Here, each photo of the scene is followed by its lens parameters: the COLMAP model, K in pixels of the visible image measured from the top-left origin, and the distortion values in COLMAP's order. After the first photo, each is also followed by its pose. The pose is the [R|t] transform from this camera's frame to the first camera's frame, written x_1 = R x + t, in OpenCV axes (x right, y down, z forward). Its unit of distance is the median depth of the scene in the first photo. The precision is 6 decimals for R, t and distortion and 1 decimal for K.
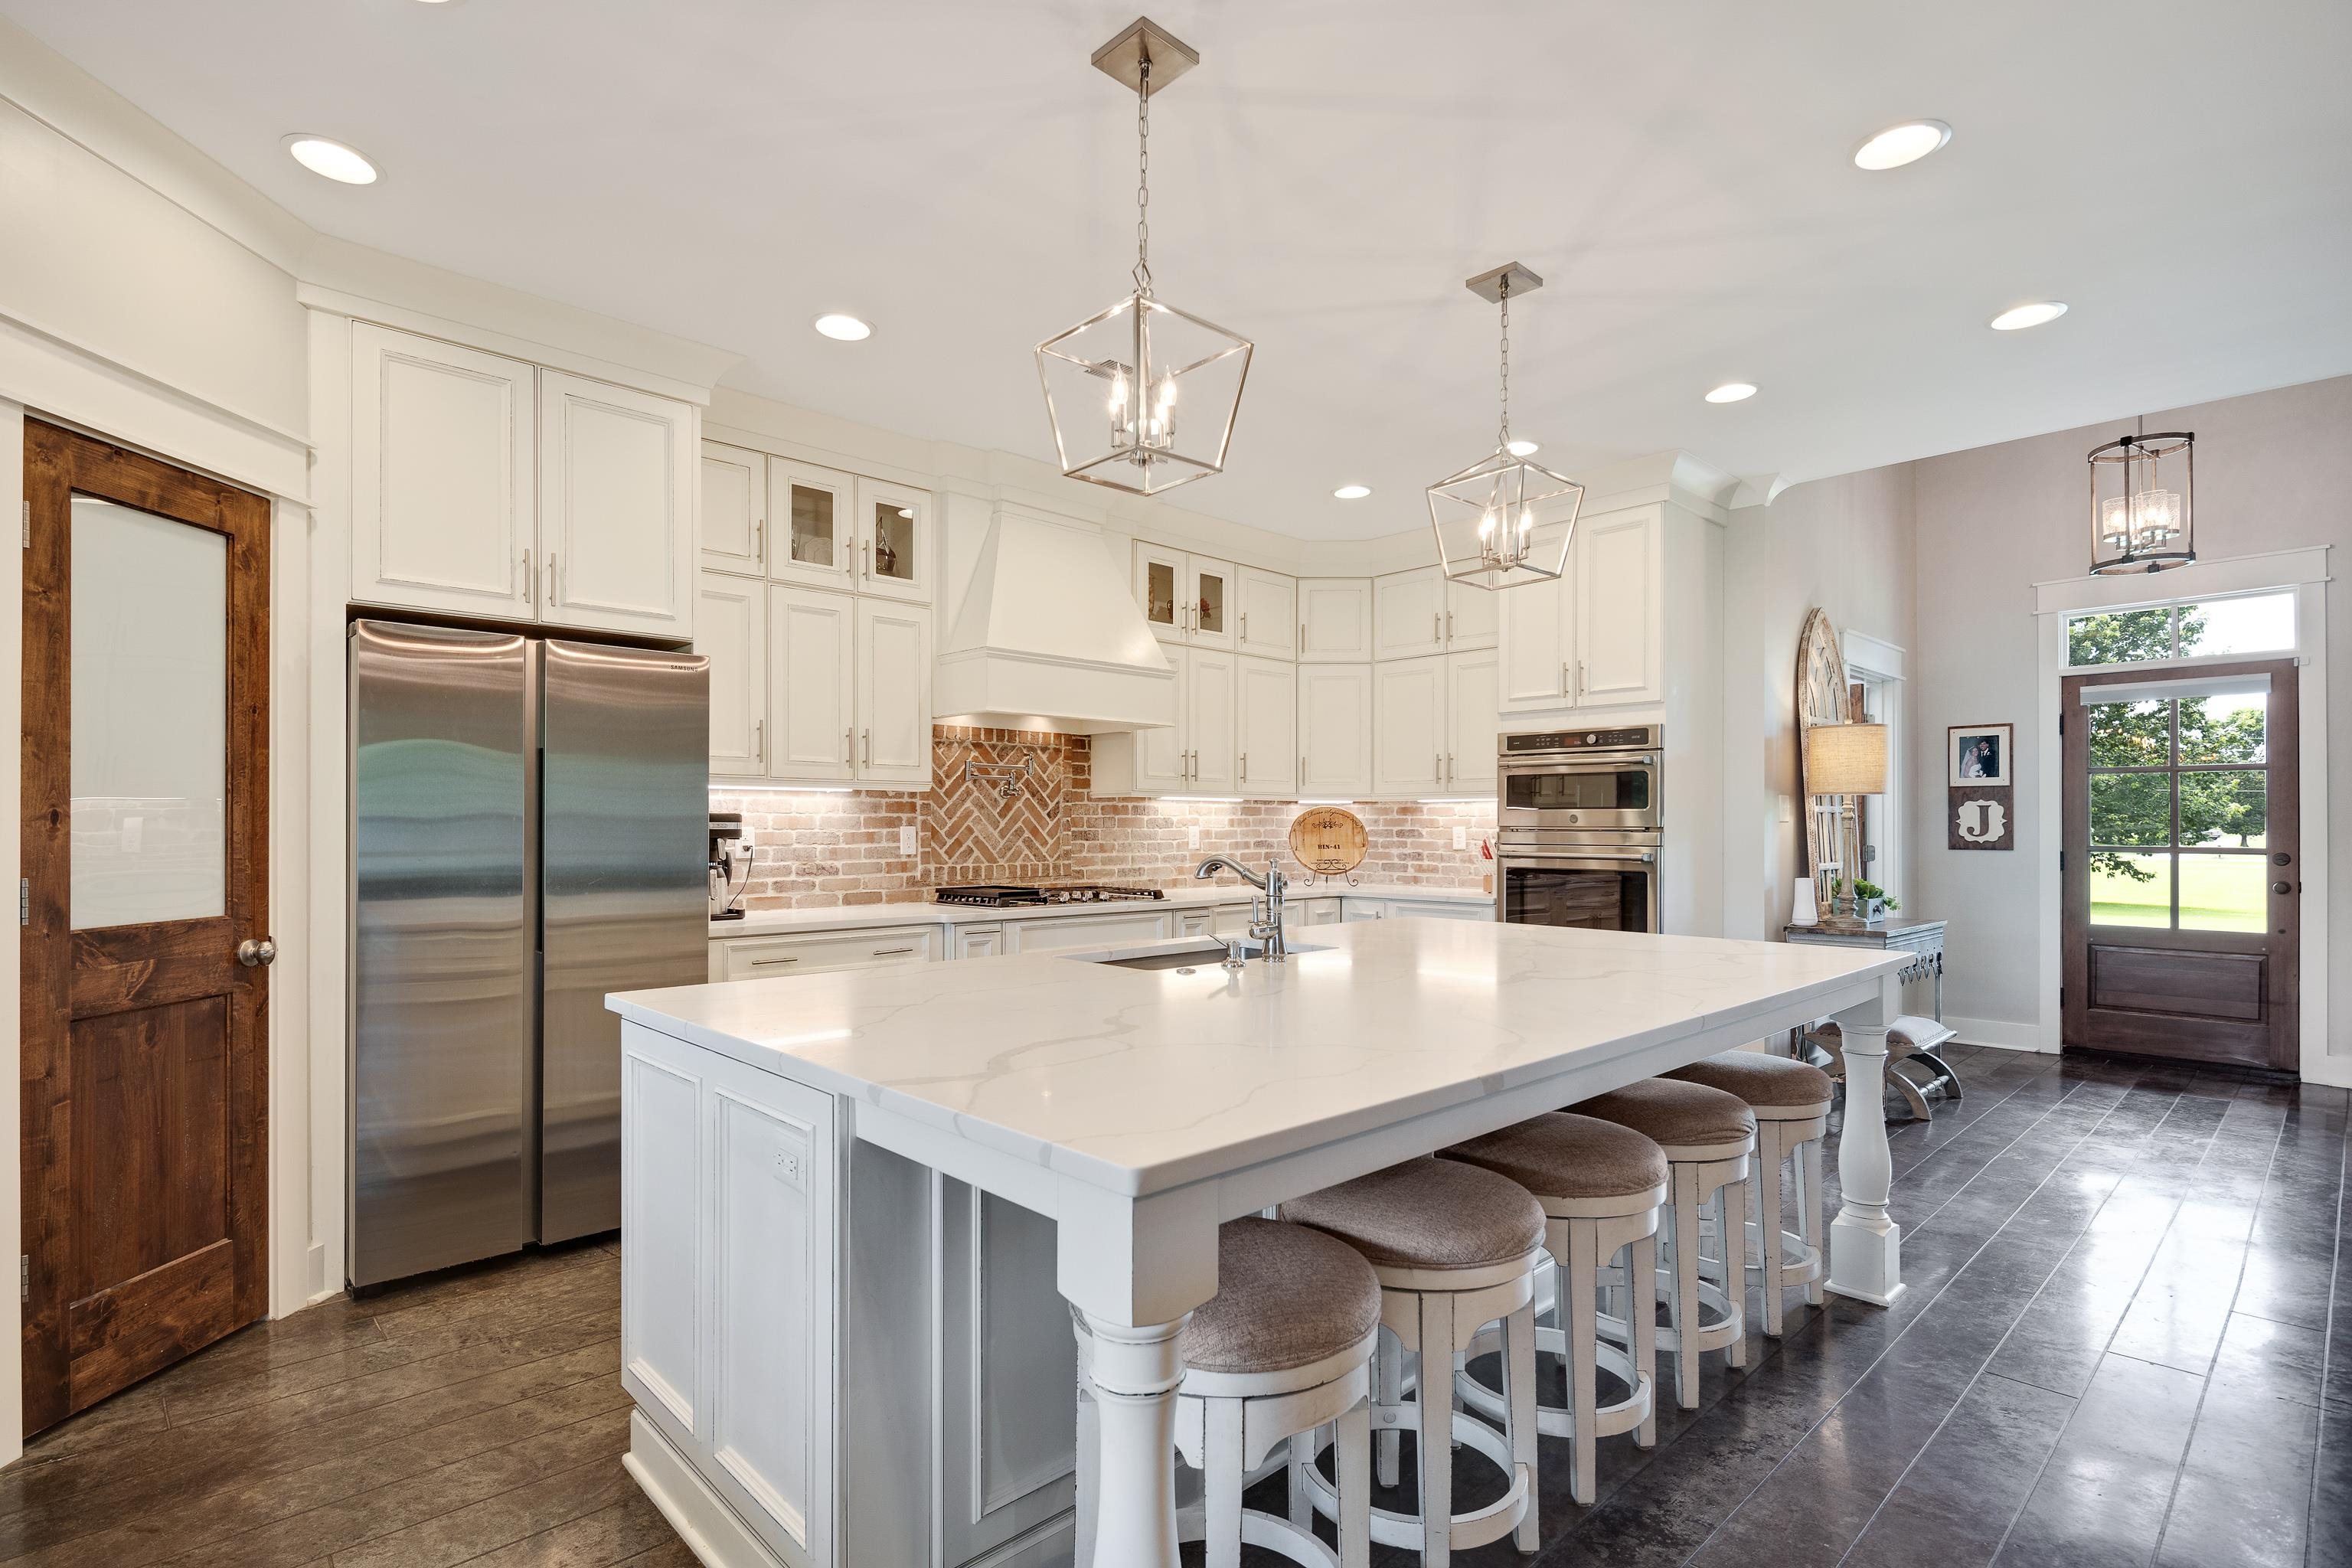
lens RADIAL K [[1141.0, 0, 1148.4], [0, 1141.0, 821.3], [0, 0, 1]] dist [-0.001320, -0.001400]
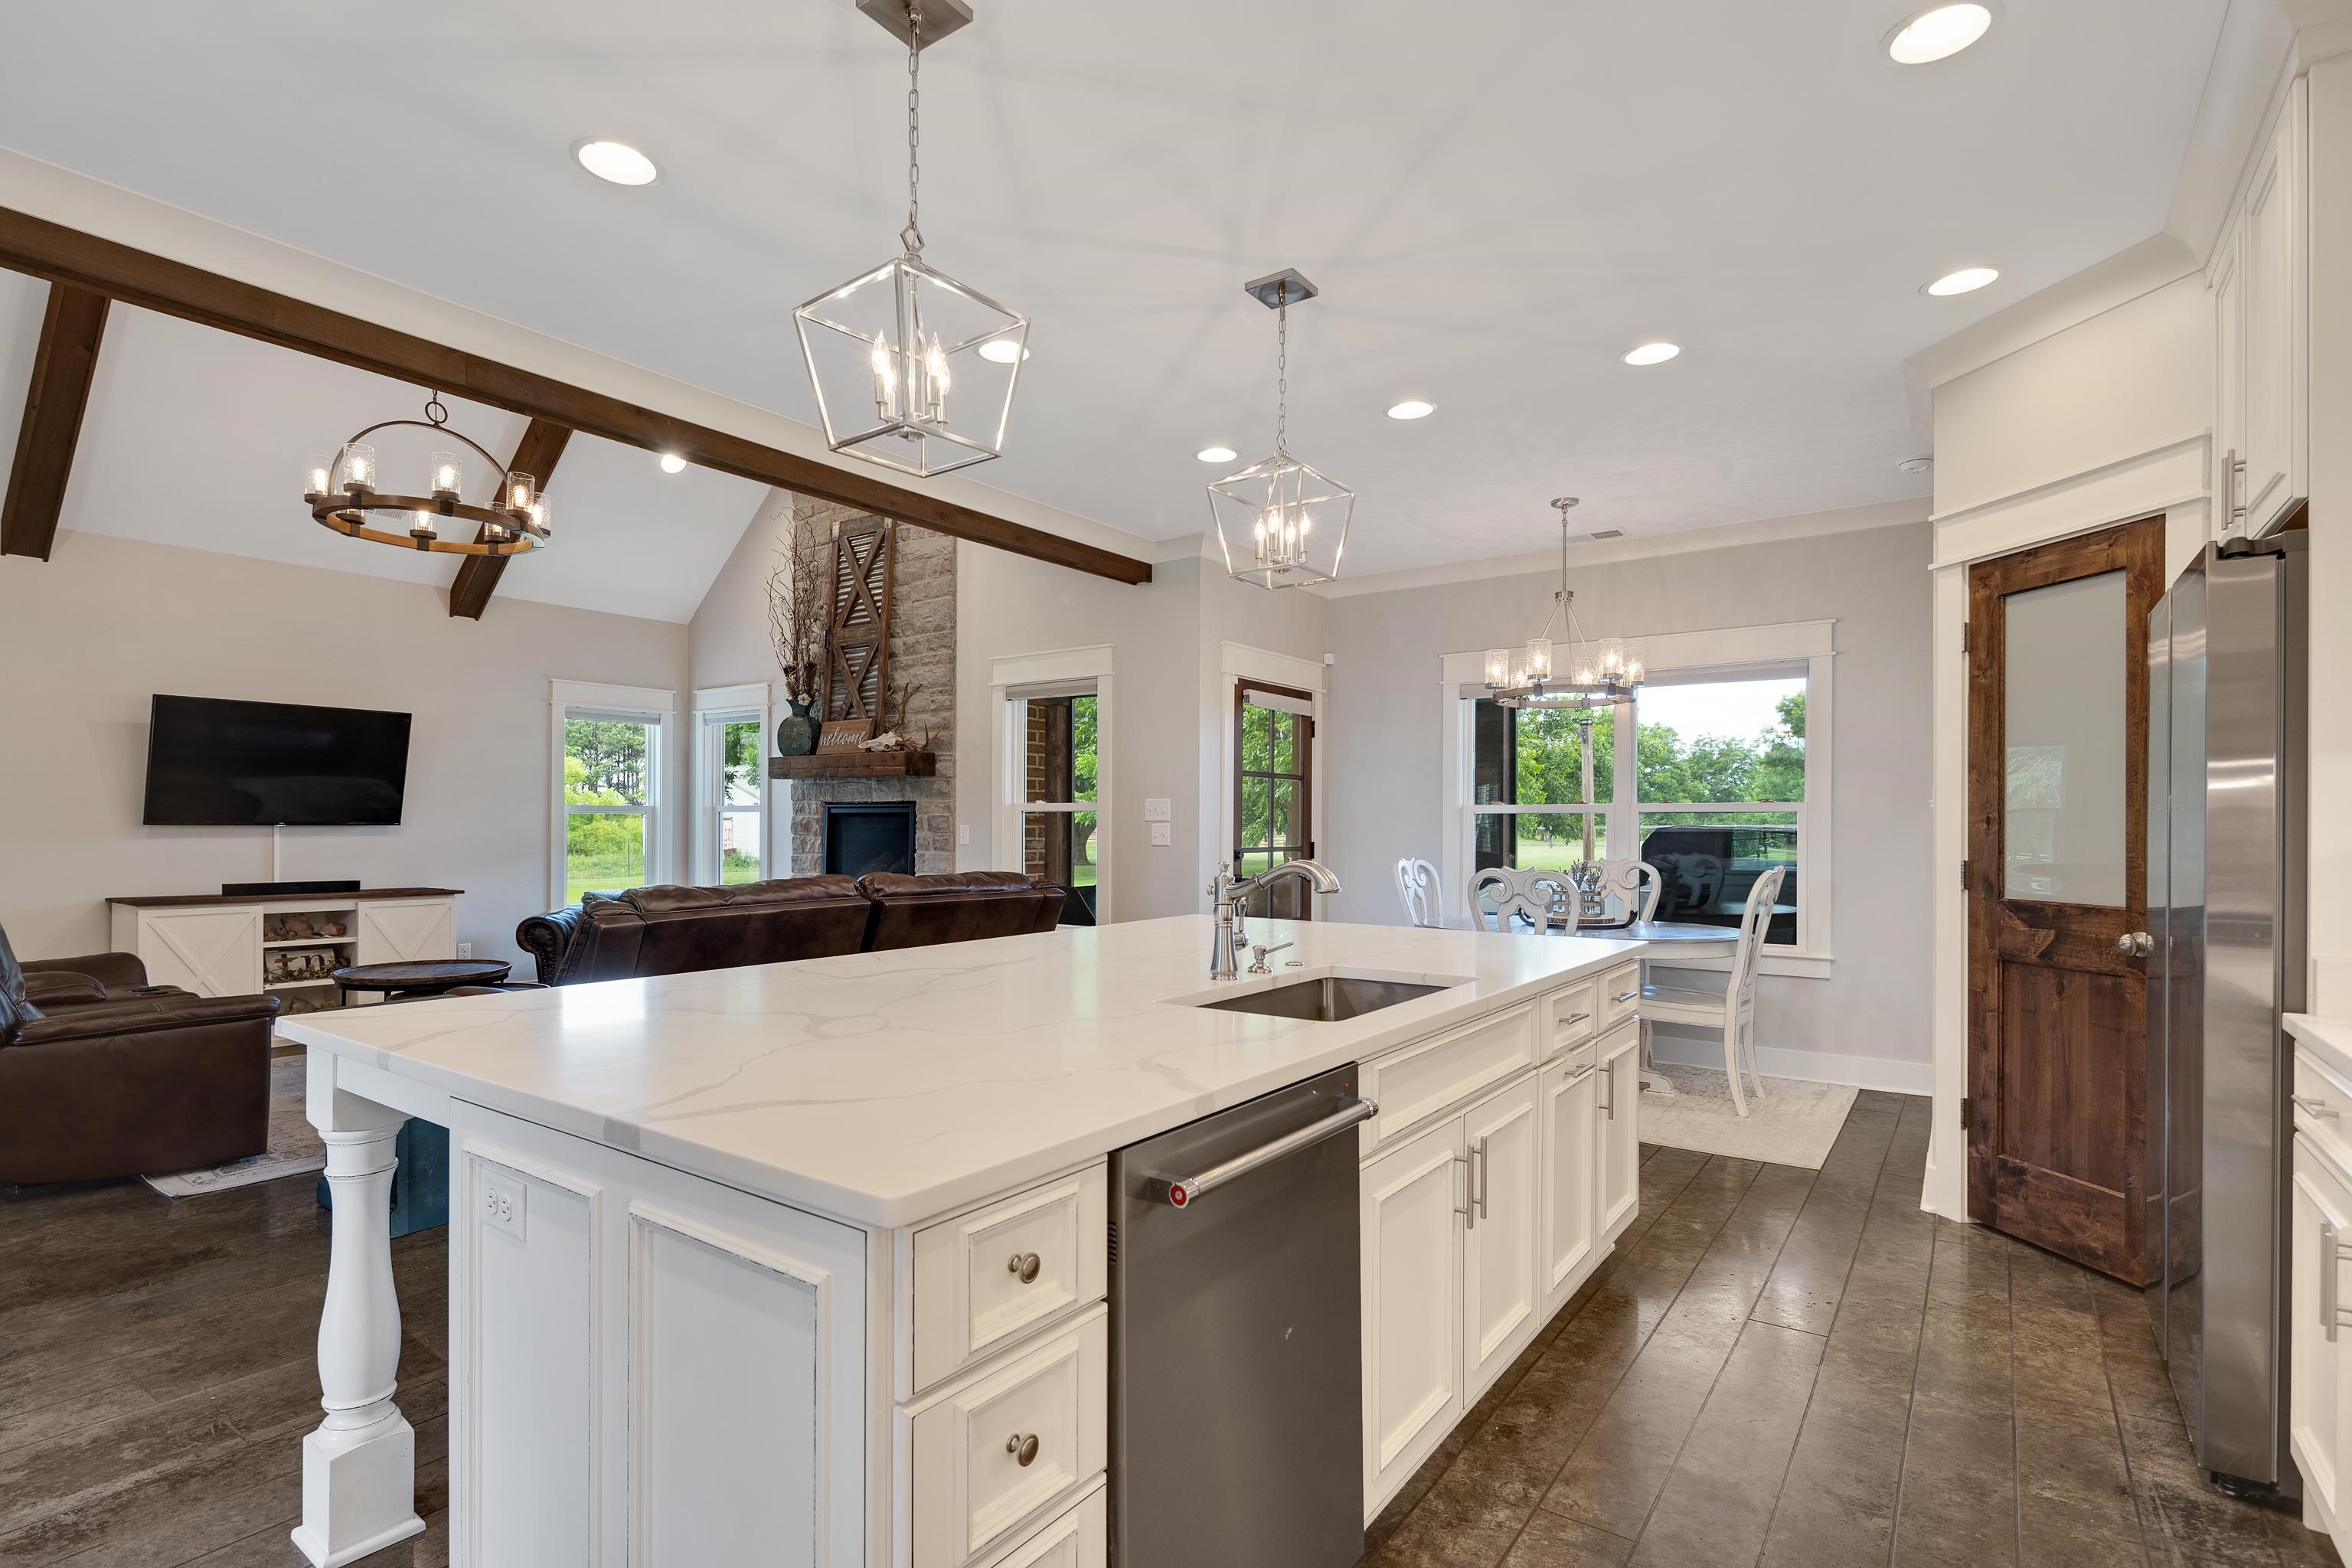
lens RADIAL K [[1141.0, 0, 1148.4], [0, 1141.0, 821.3], [0, 0, 1]] dist [-0.001320, -0.001400]
pose [[-0.983157, -0.004113, -0.182717, 0.176510], [-0.003015, 0.999976, -0.006286, 0.004307], [0.182738, -0.005630, -0.983145, 0.996265]]
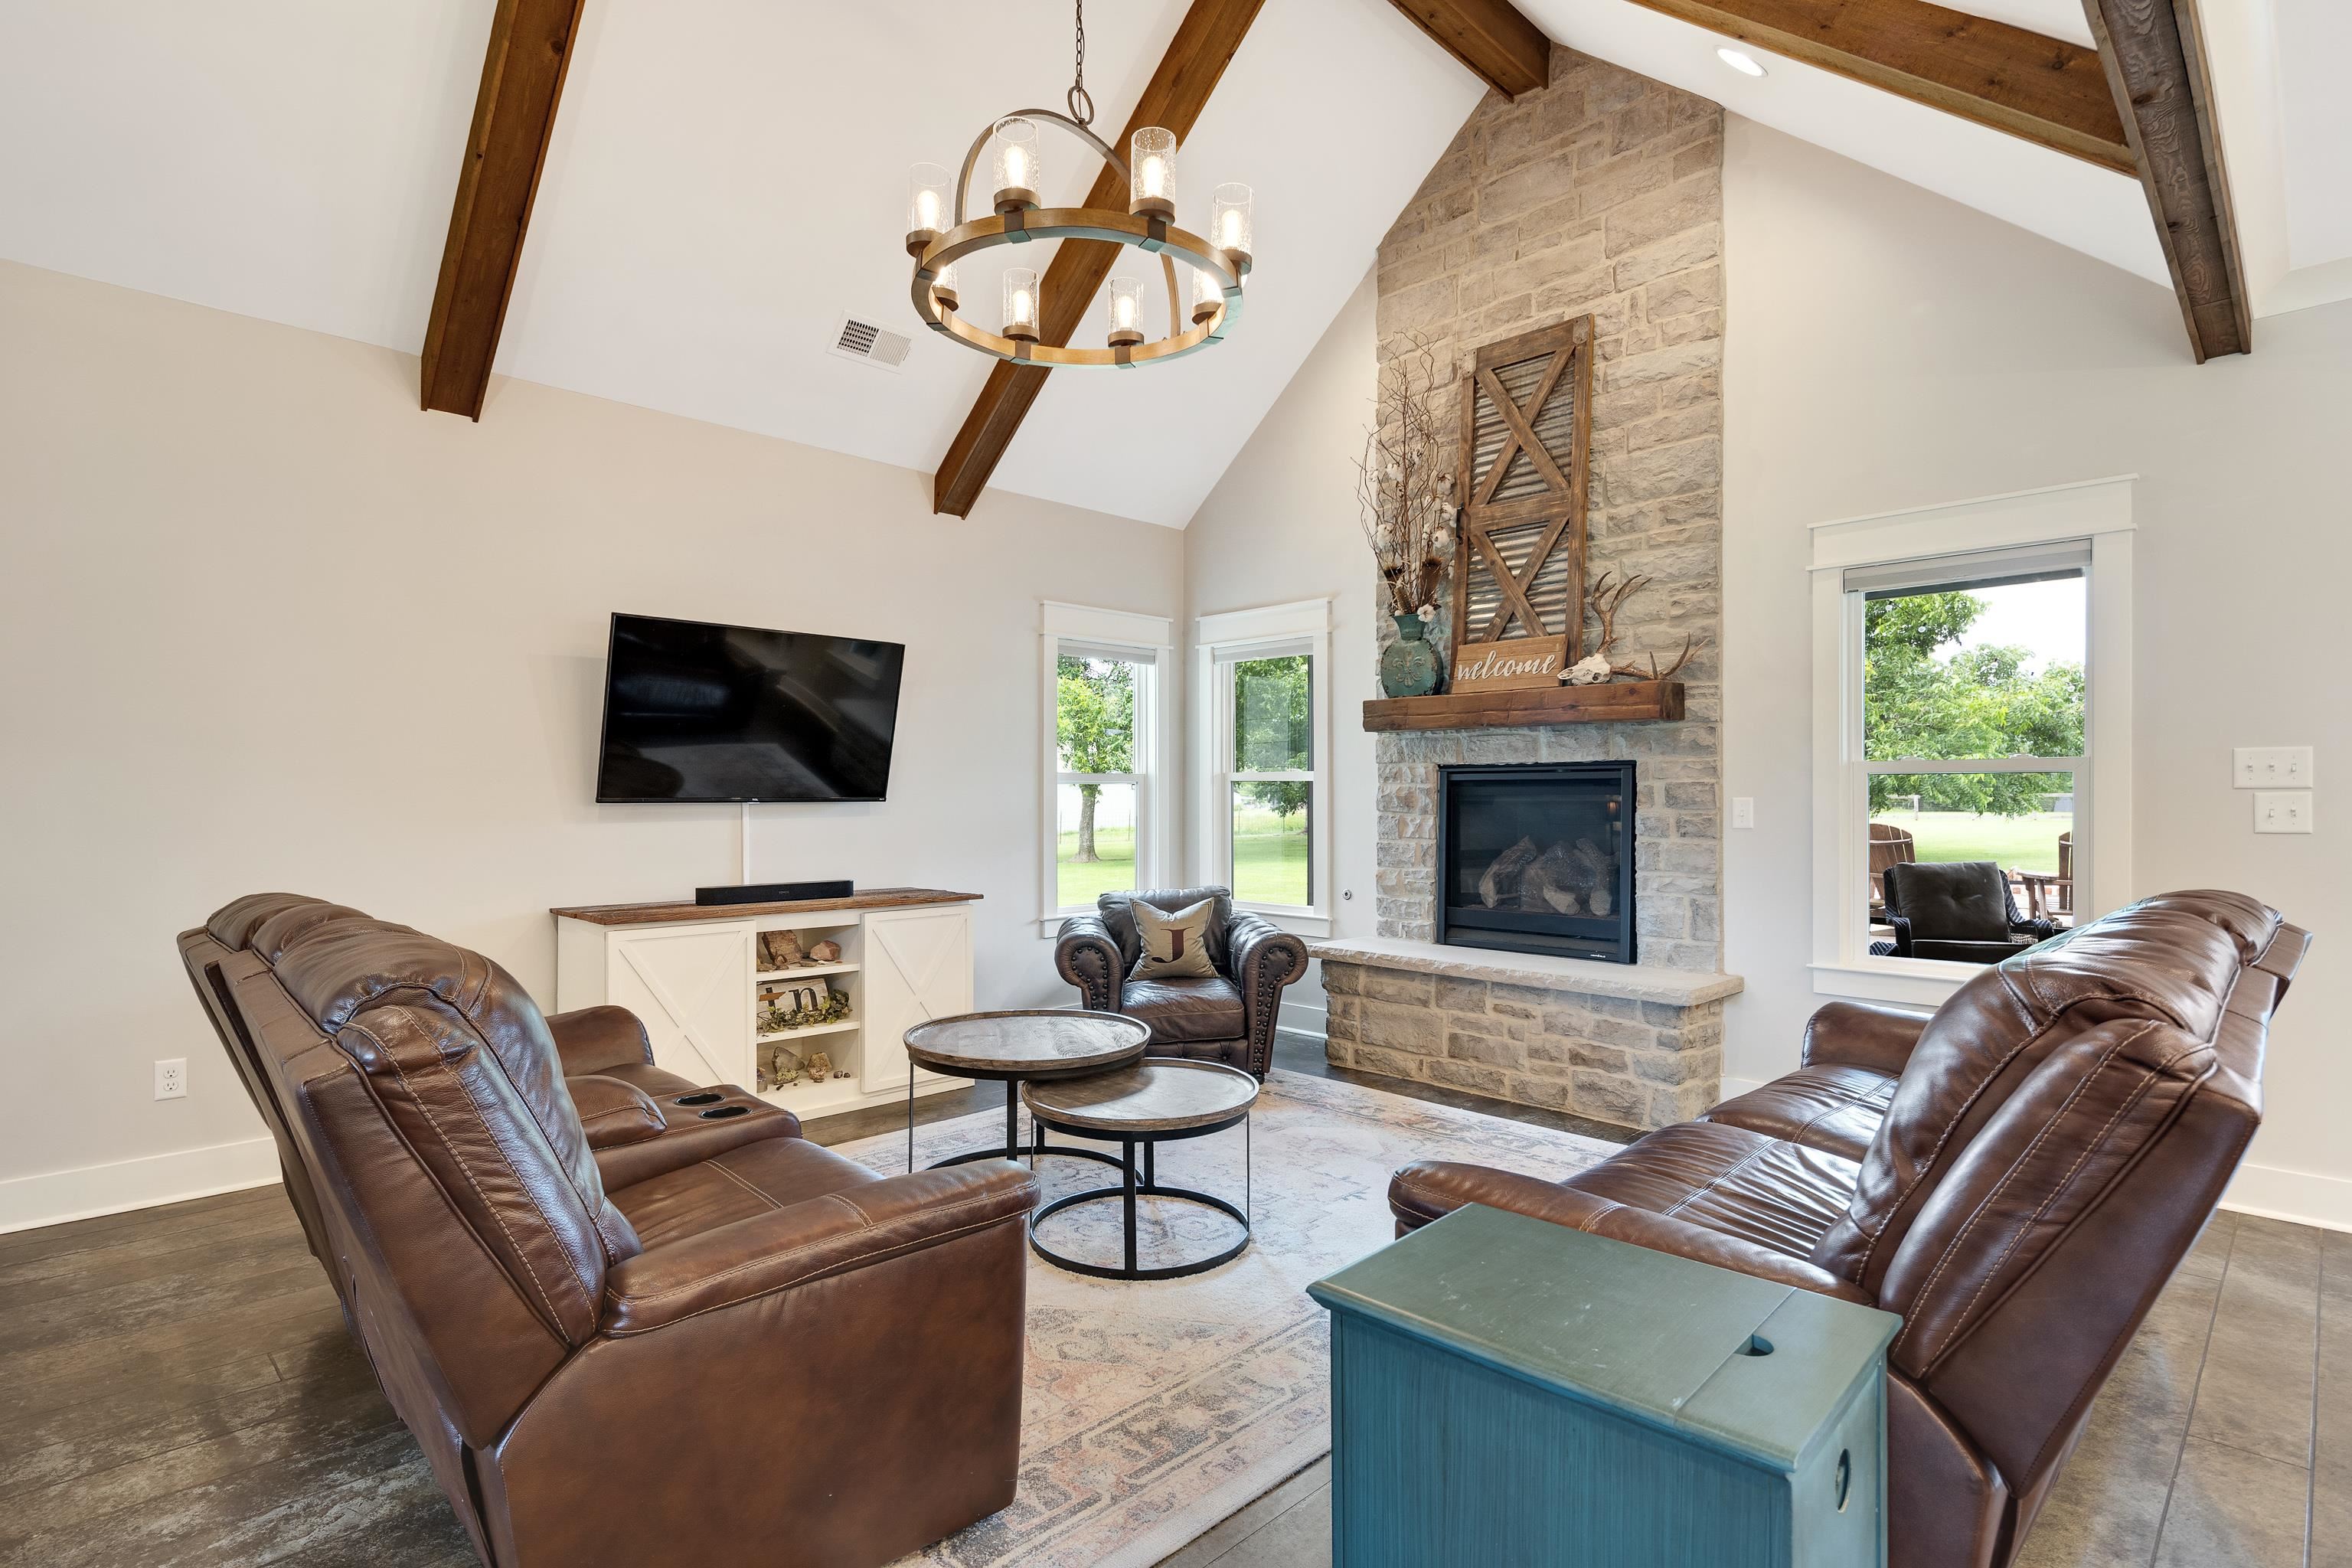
lens RADIAL K [[1153.4, 0, 1140.1], [0, 1153.4, 799.0], [0, 0, 1]] dist [0.001551, 0.000211]
pose [[-0.999954, 0.002227, -0.009320, 0.592755], [0.002232, 0.999997, -0.000513, 0.001886], [0.009319, -0.000534, -0.999956, 0.490532]]
